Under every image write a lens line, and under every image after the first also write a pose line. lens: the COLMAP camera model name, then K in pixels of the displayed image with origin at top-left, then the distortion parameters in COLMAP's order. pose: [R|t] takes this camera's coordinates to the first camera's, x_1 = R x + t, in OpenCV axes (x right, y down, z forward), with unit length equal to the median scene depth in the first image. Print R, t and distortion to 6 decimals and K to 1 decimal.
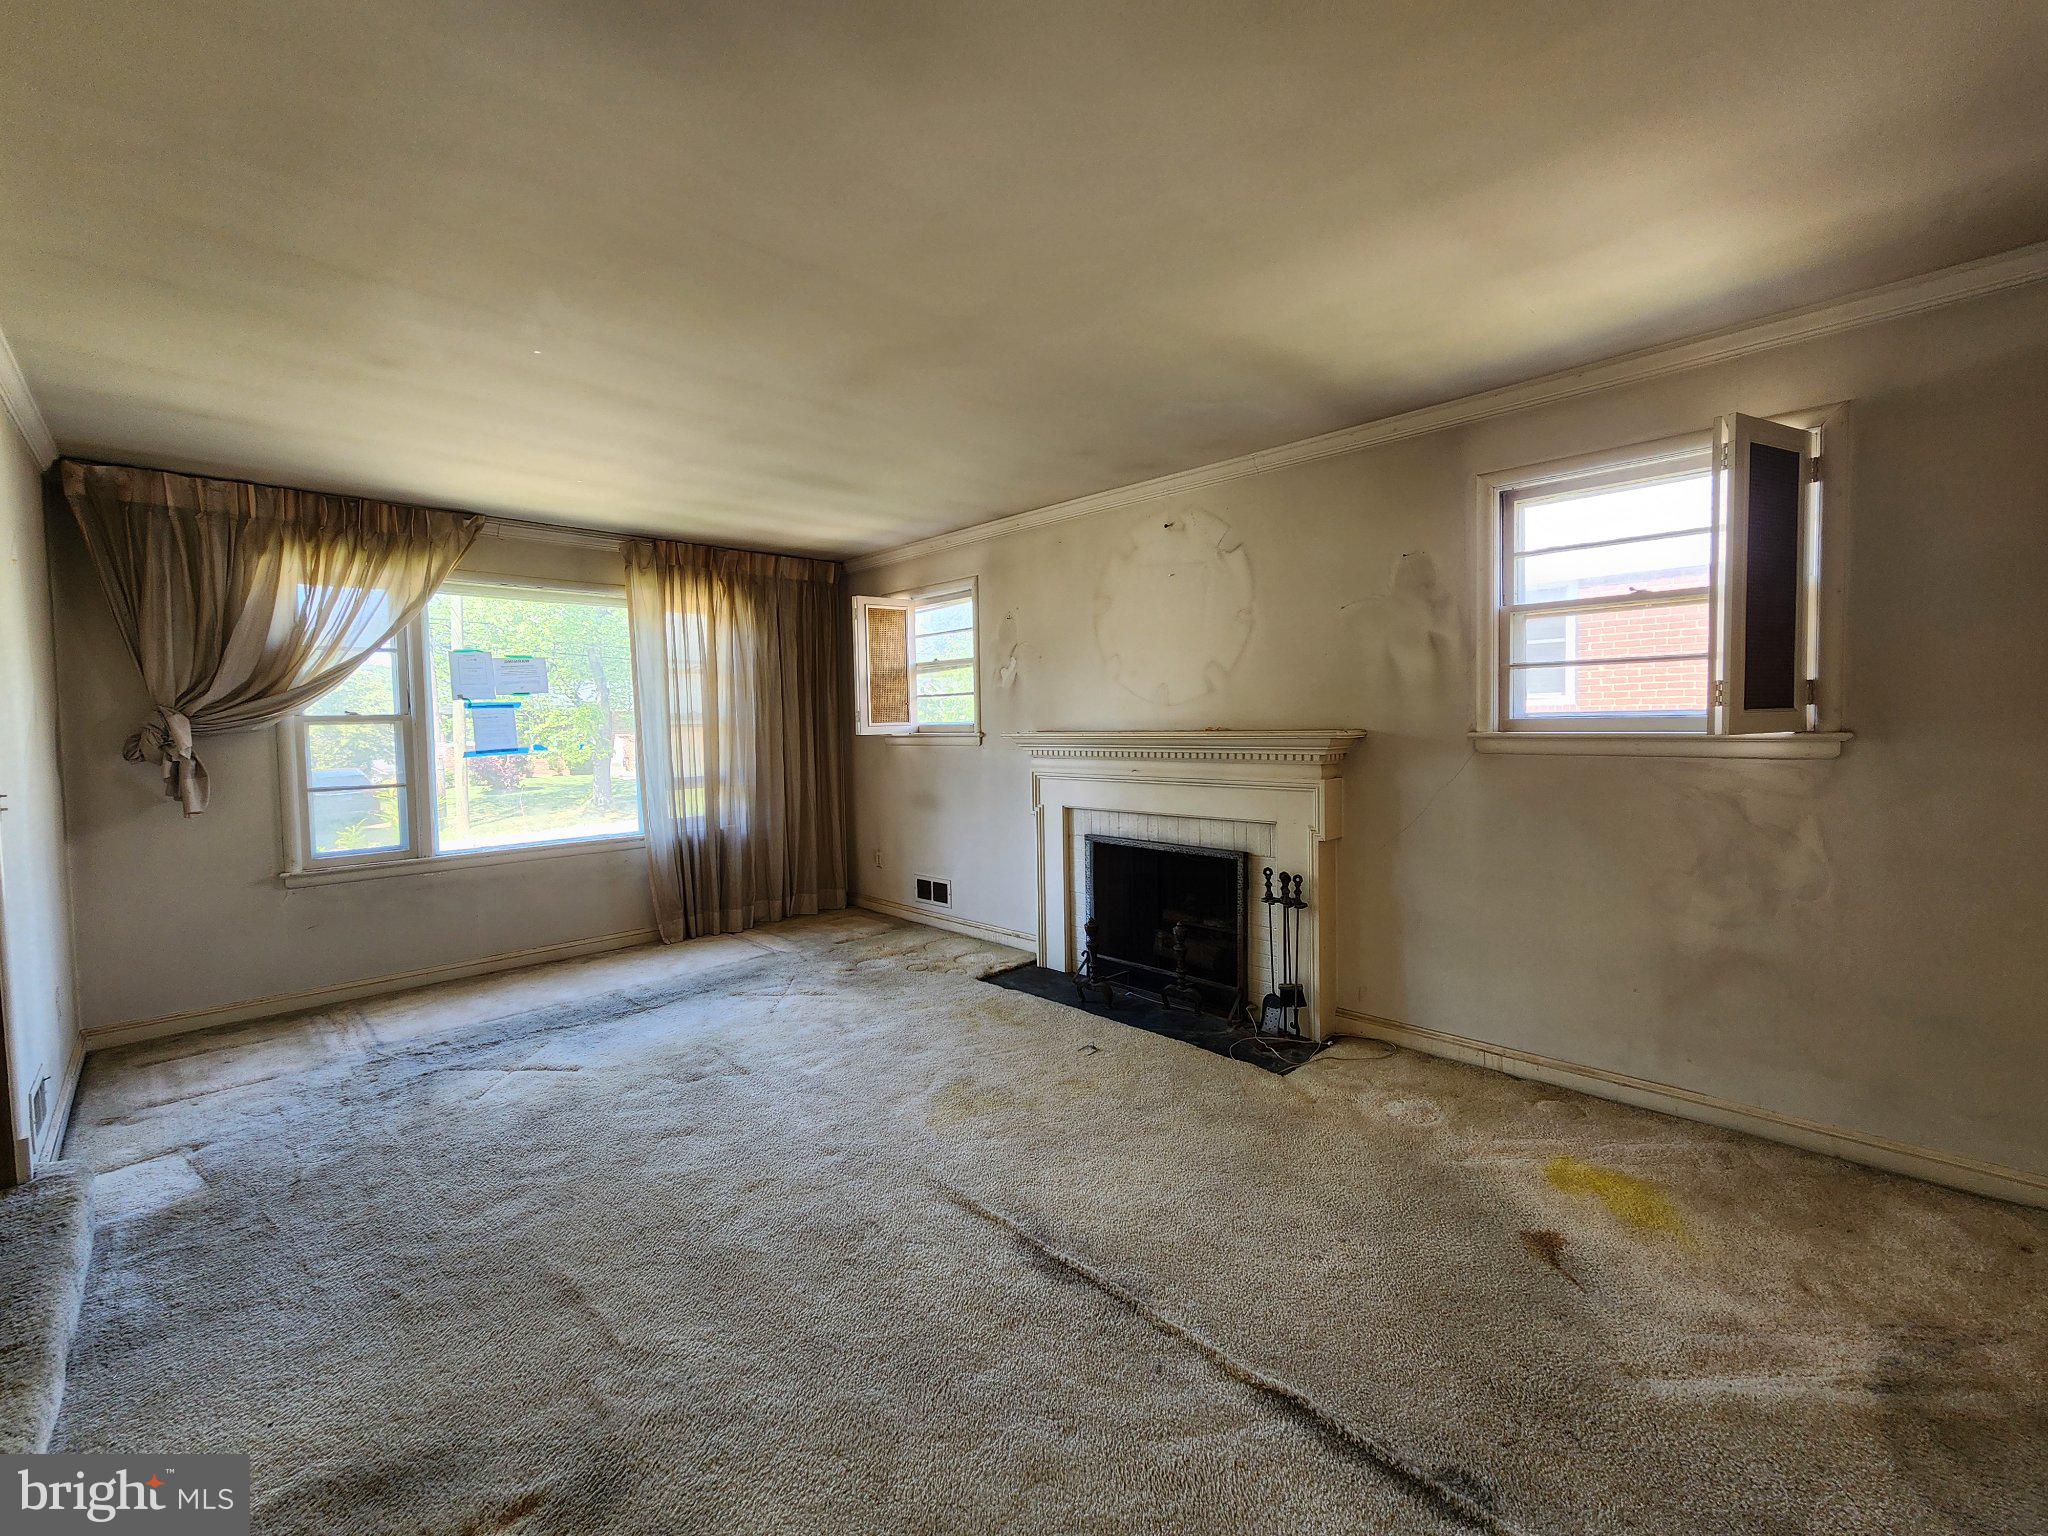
lens RADIAL K [[843.3, 0, 1027.0], [0, 843.3, 771.8], [0, 0, 1]] dist [0.000304, 0.000936]
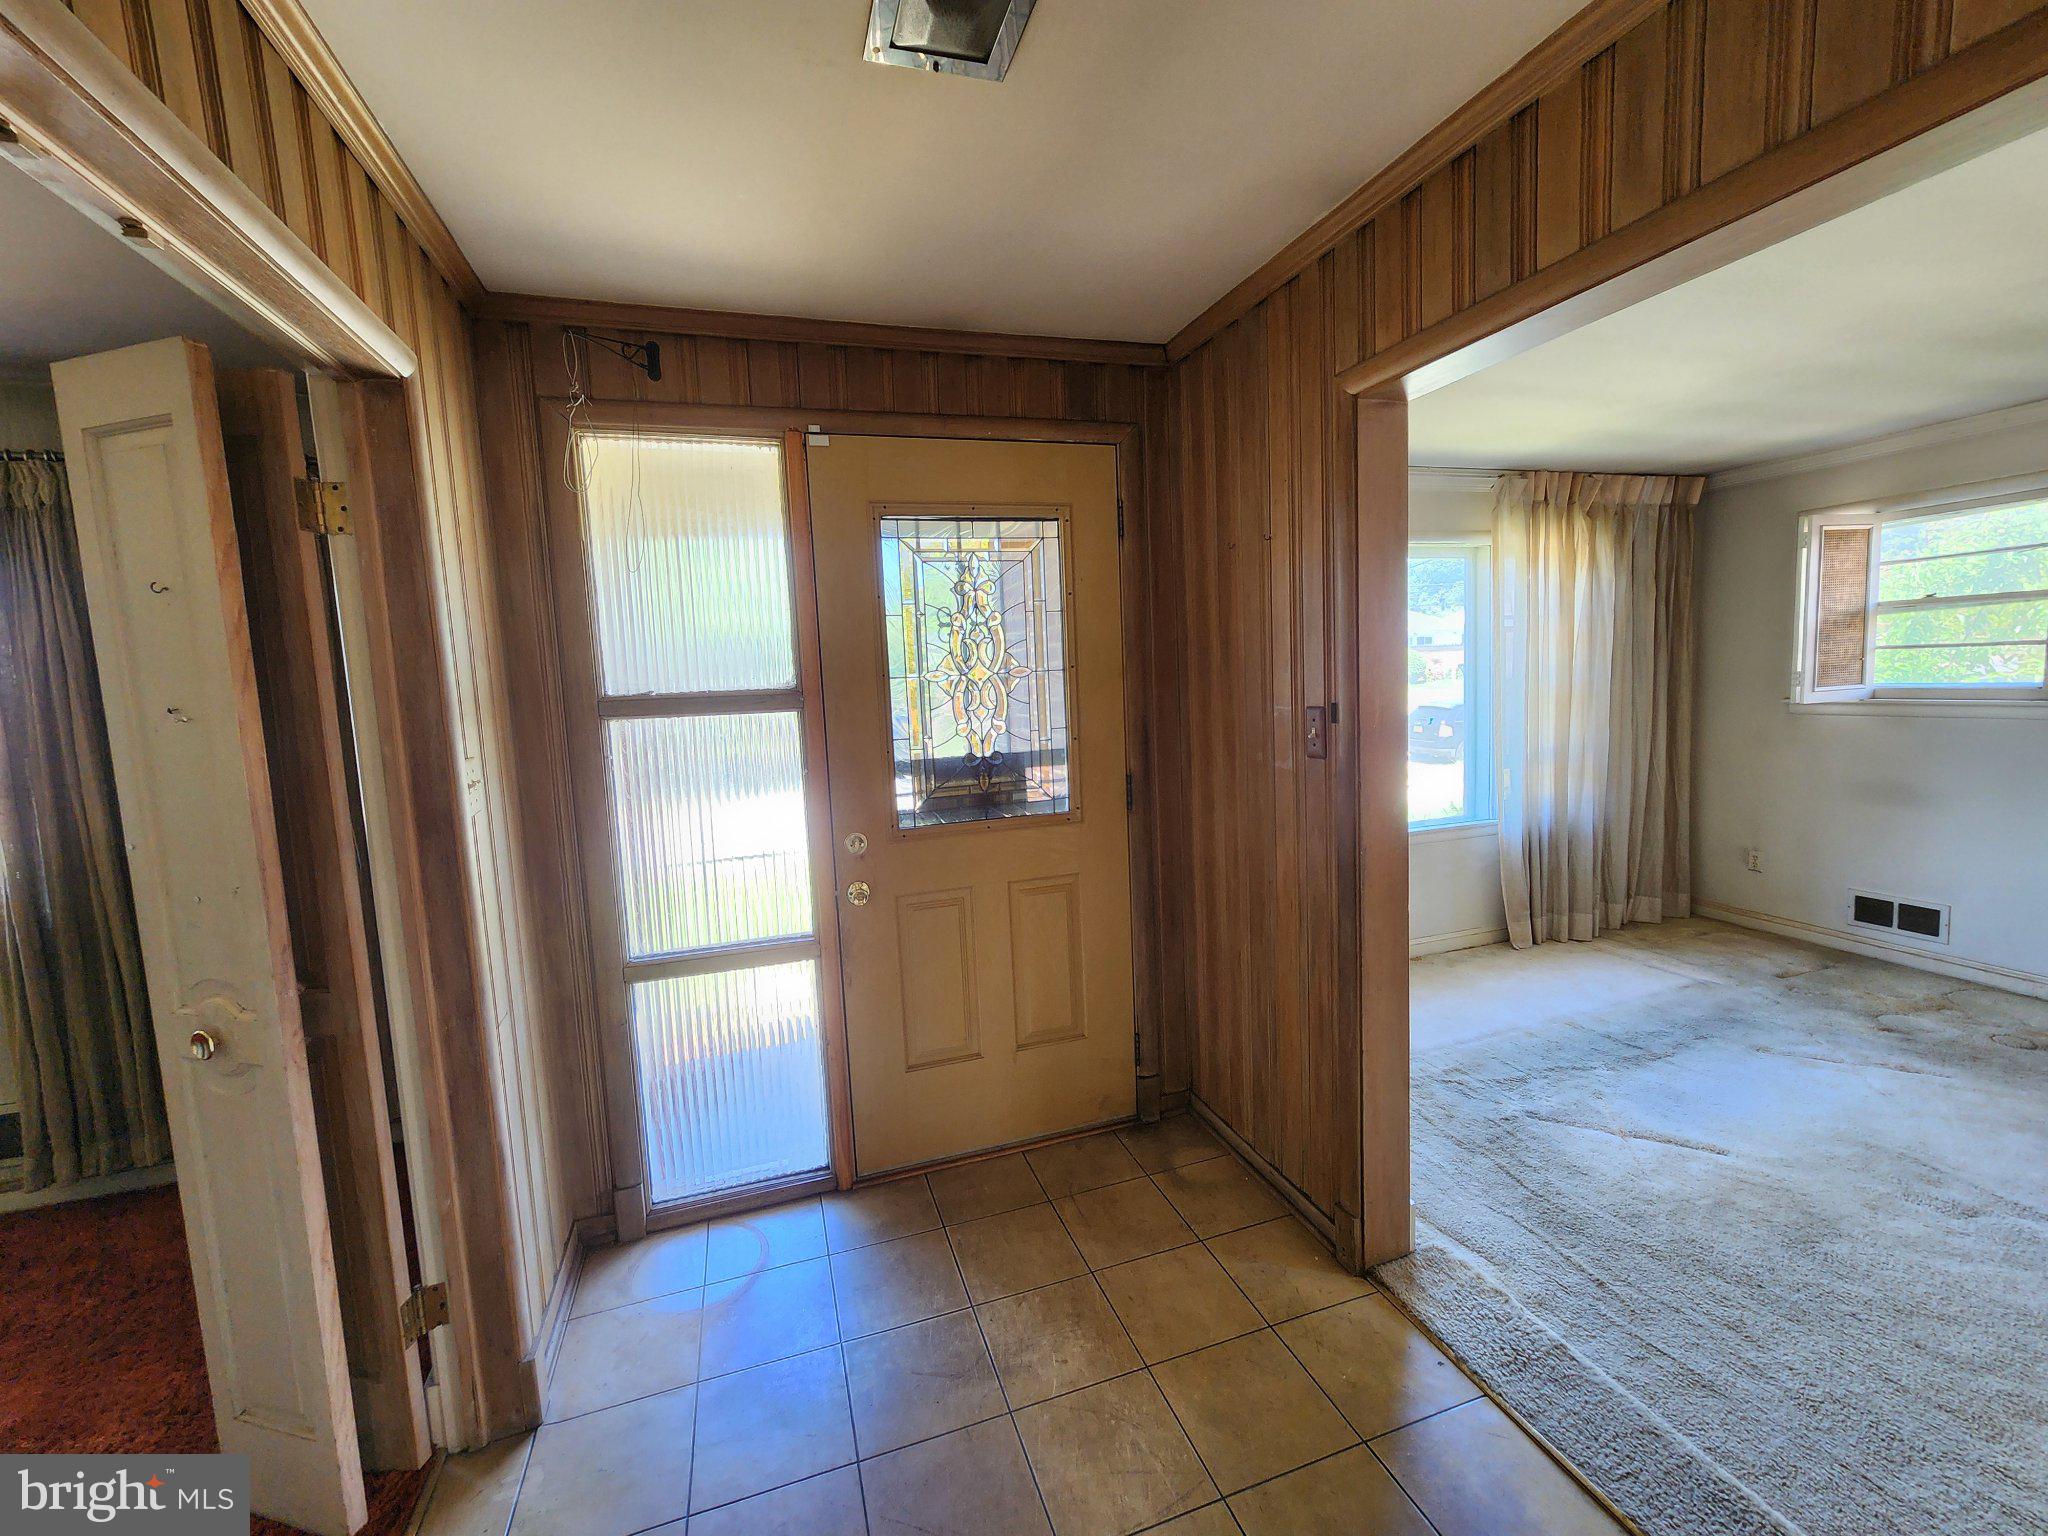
lens RADIAL K [[843.3, 0, 1024.2], [0, 843.3, 766.1], [0, 0, 1]] dist [0.000304, 0.000936]
pose [[0.894654, 0.027062, -0.445939, -0.569465], [0.000310, 0.998126, 0.061193, -0.040035], [0.446759, -0.054885, 0.892969, 0.020737]]
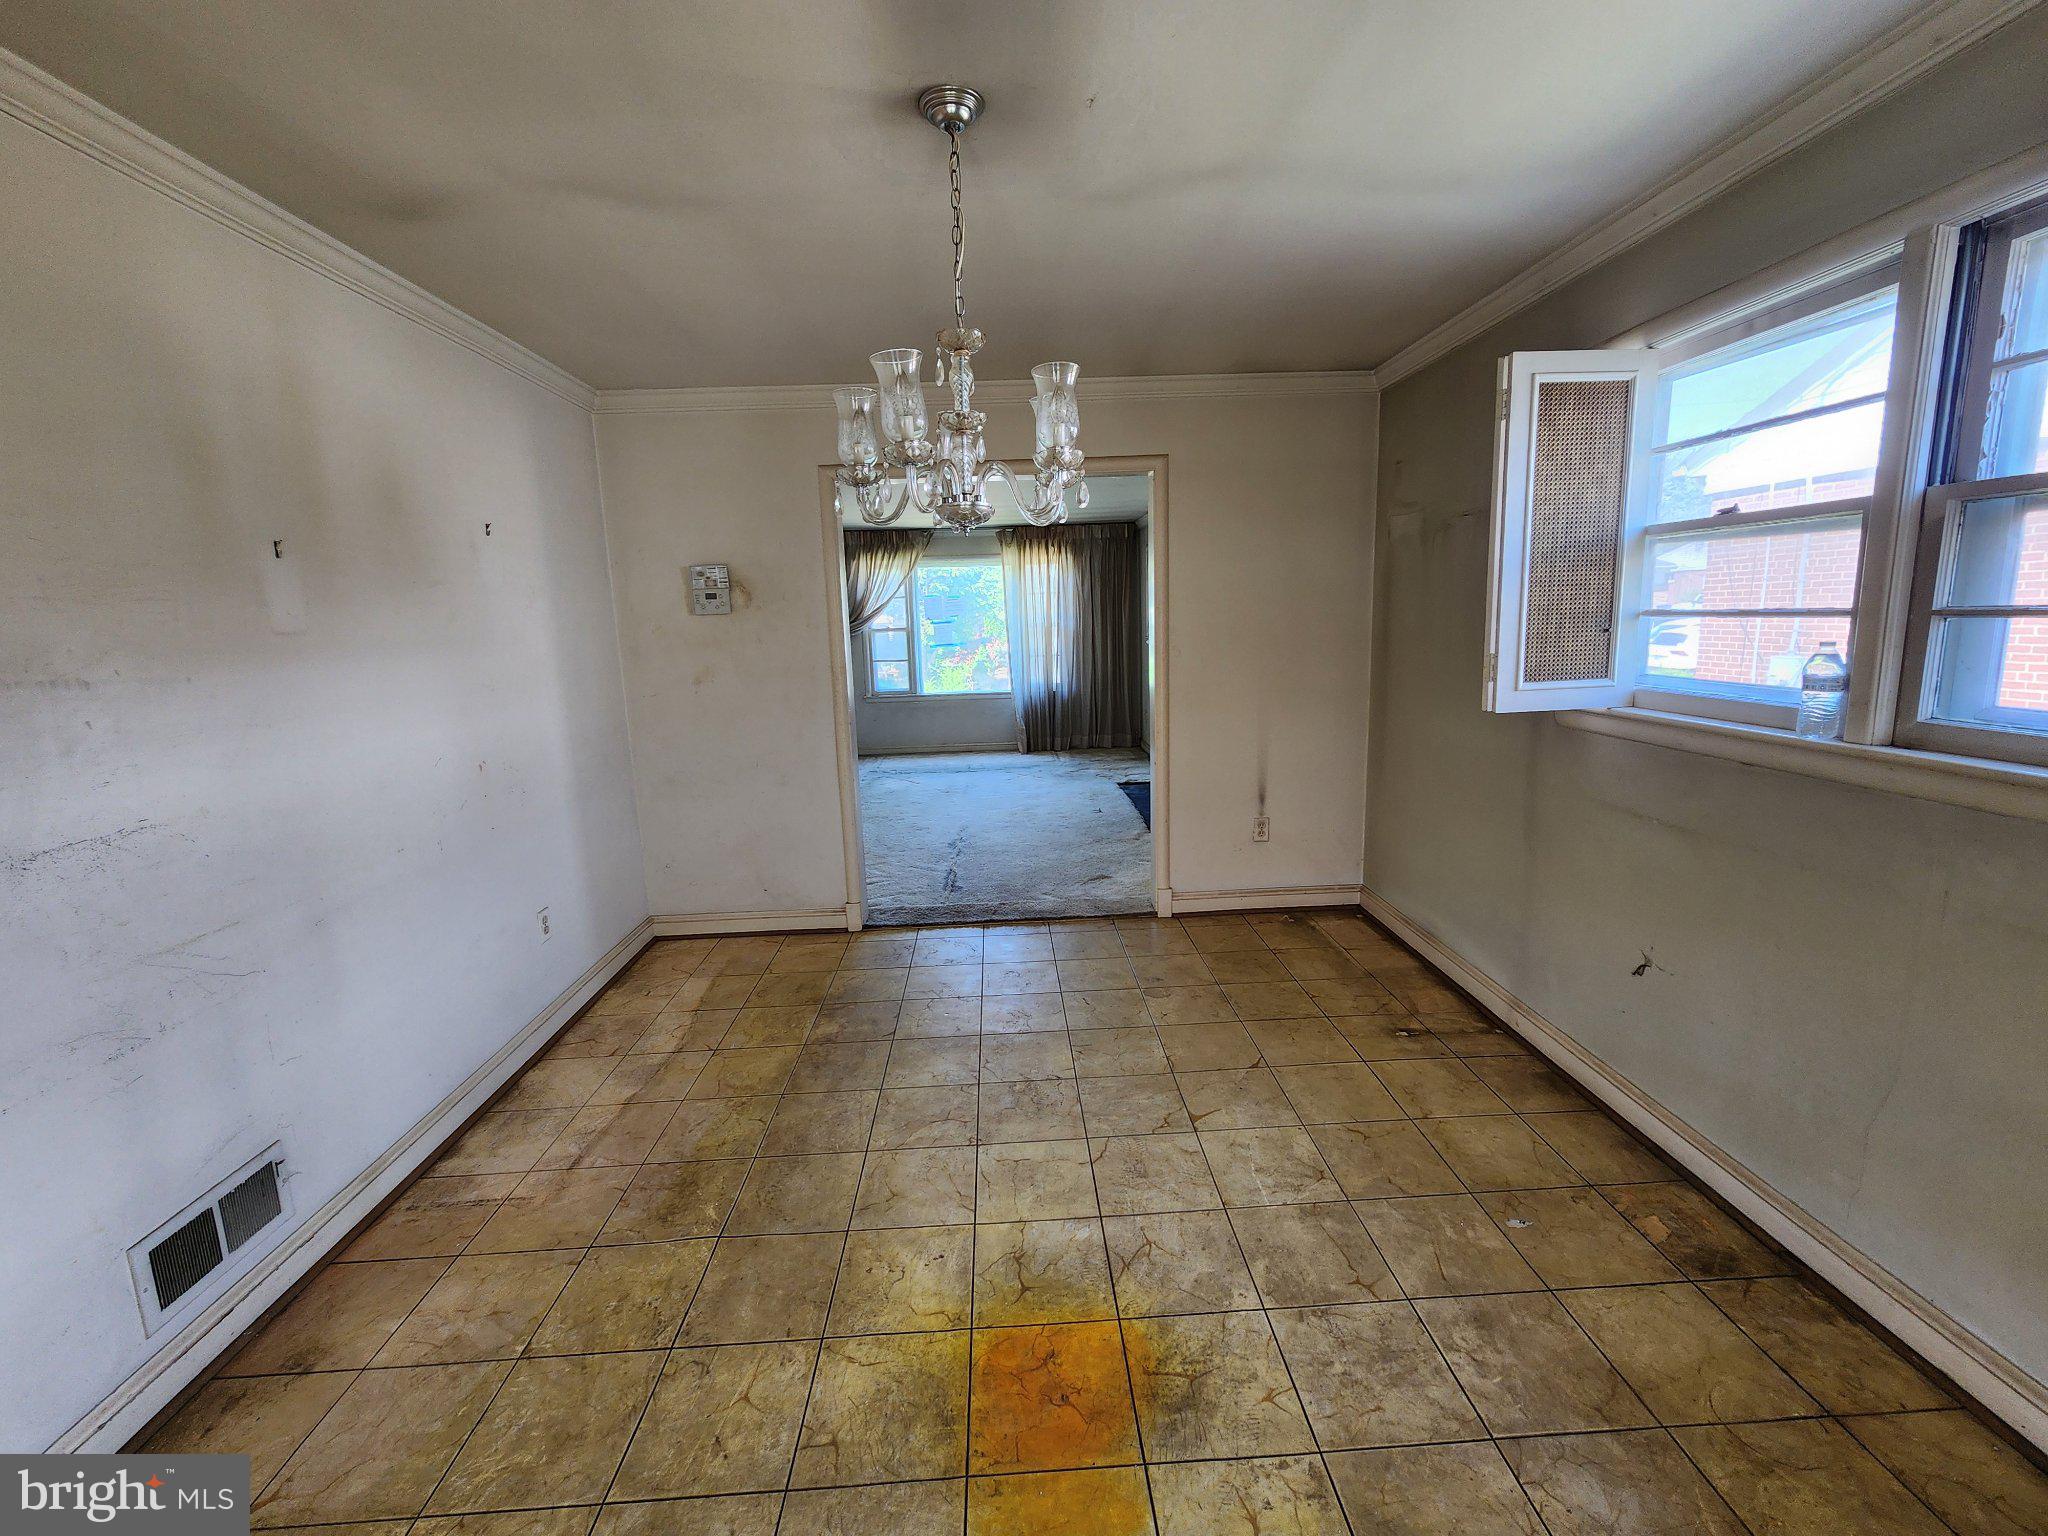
lens RADIAL K [[843.3, 0, 1010.9], [0, 843.3, 761.0], [0, 0, 1]] dist [0.000304, 0.000936]
pose [[0.733200, 0.113766, -0.670429, 0.908165], [-0.020075, 0.989097, 0.145888, -0.048127], [0.679717, -0.093506, 0.727490, -0.398860]]
